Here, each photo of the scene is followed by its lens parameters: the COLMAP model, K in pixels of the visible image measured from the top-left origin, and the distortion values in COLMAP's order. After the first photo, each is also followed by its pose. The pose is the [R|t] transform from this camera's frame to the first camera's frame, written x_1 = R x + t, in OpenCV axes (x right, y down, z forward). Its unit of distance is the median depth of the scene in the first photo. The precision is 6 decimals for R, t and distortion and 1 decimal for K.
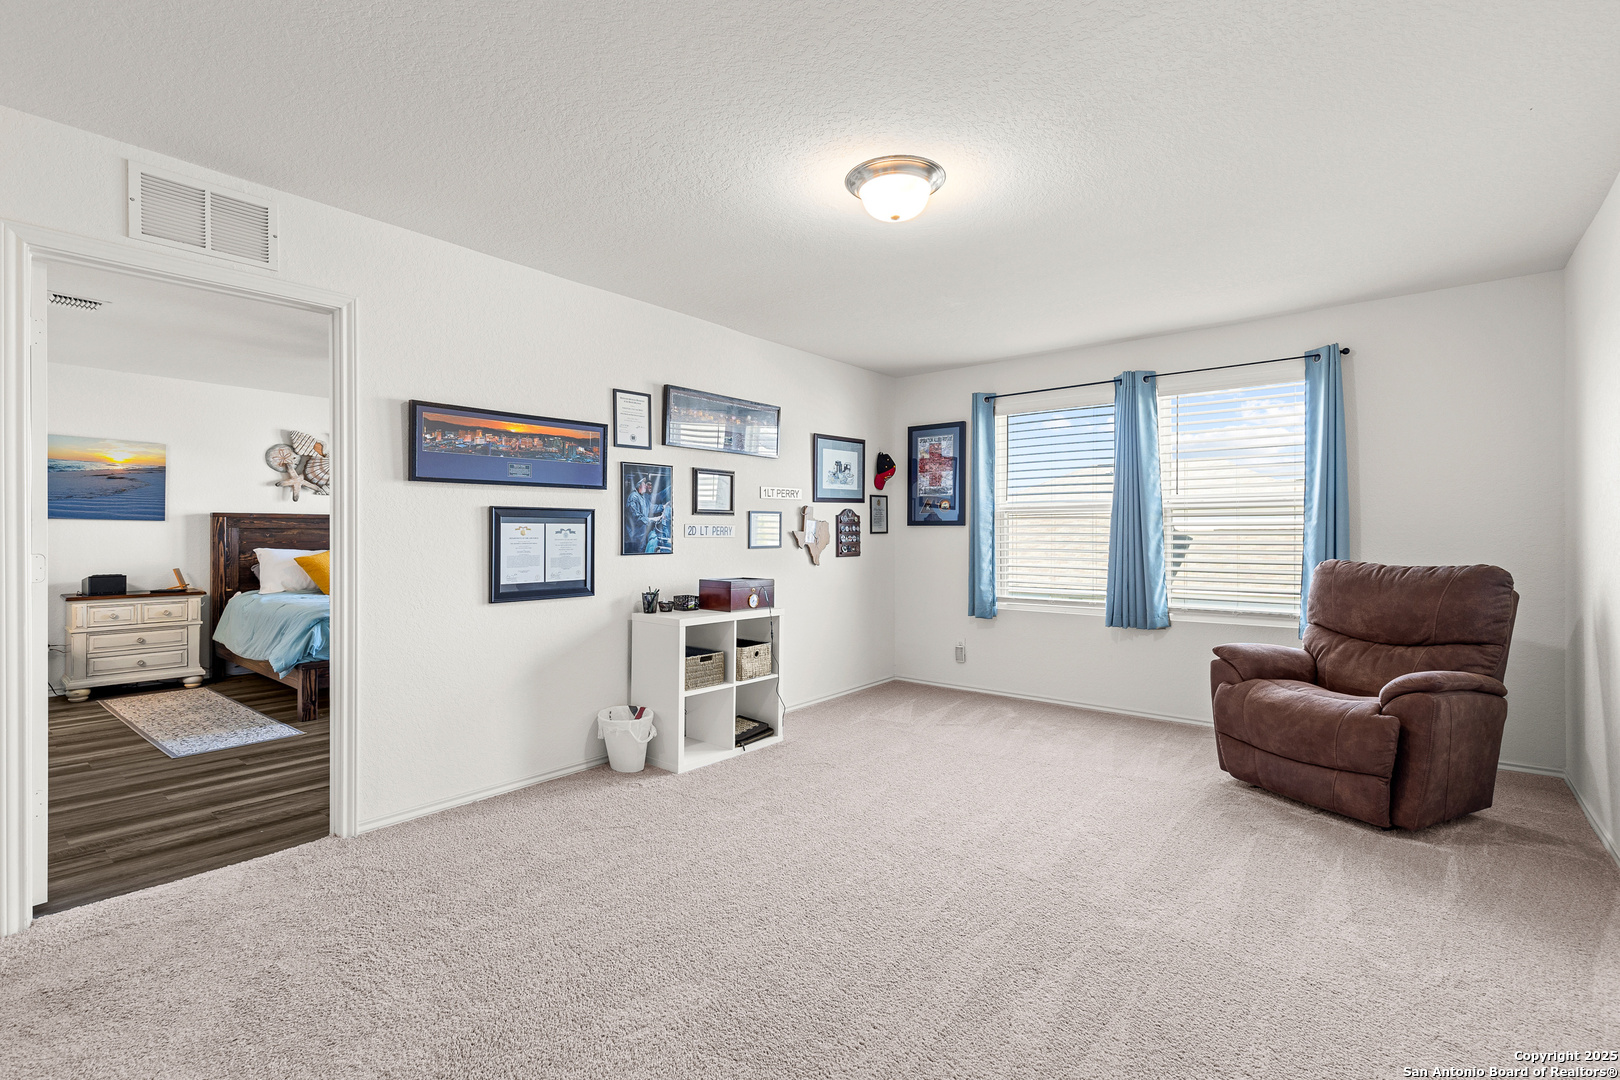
lens RADIAL K [[742.8, 0, 812.0], [0, 742.8, 537.3], [0, 0, 1]] dist [-0.000987, 0.001208]
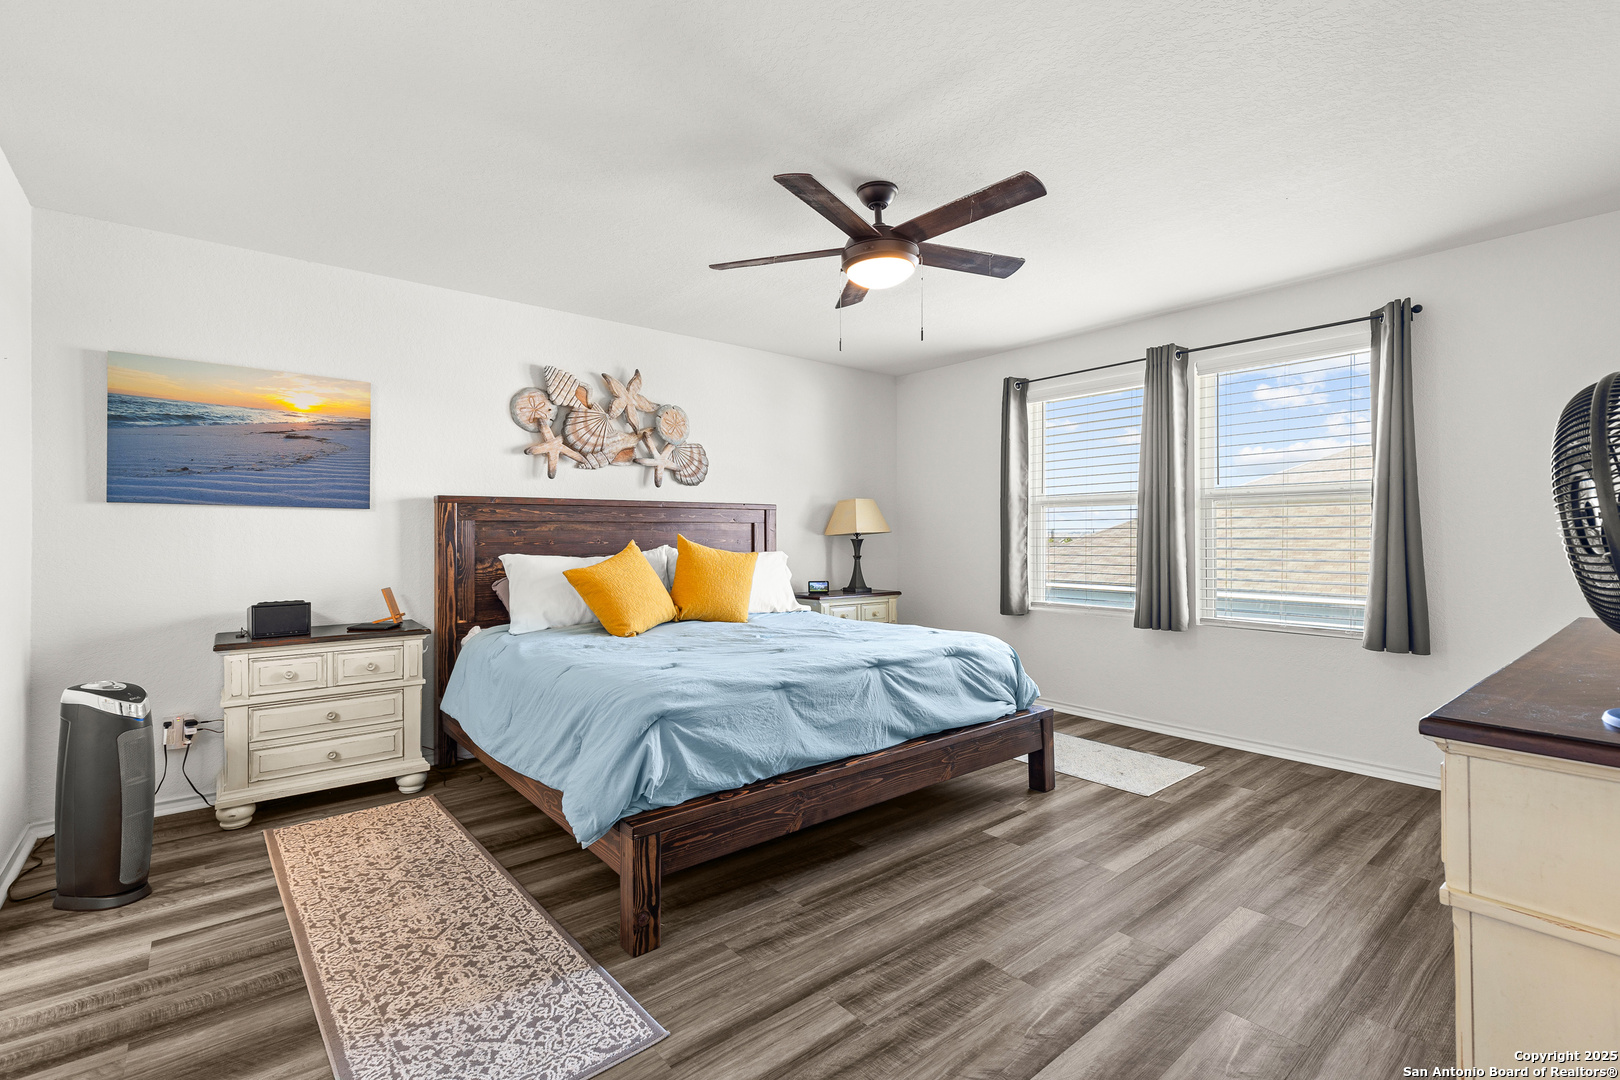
lens RADIAL K [[742.8, 0, 808.4], [0, 742.8, 531.9], [0, 0, 1]] dist [-0.000987, 0.001208]
pose [[0.980917, -0.003992, -0.194387, -0.398514], [0.003744, 0.999992, -0.001642, -0.001256], [0.194392, 0.000883, 0.980924, 0.470530]]
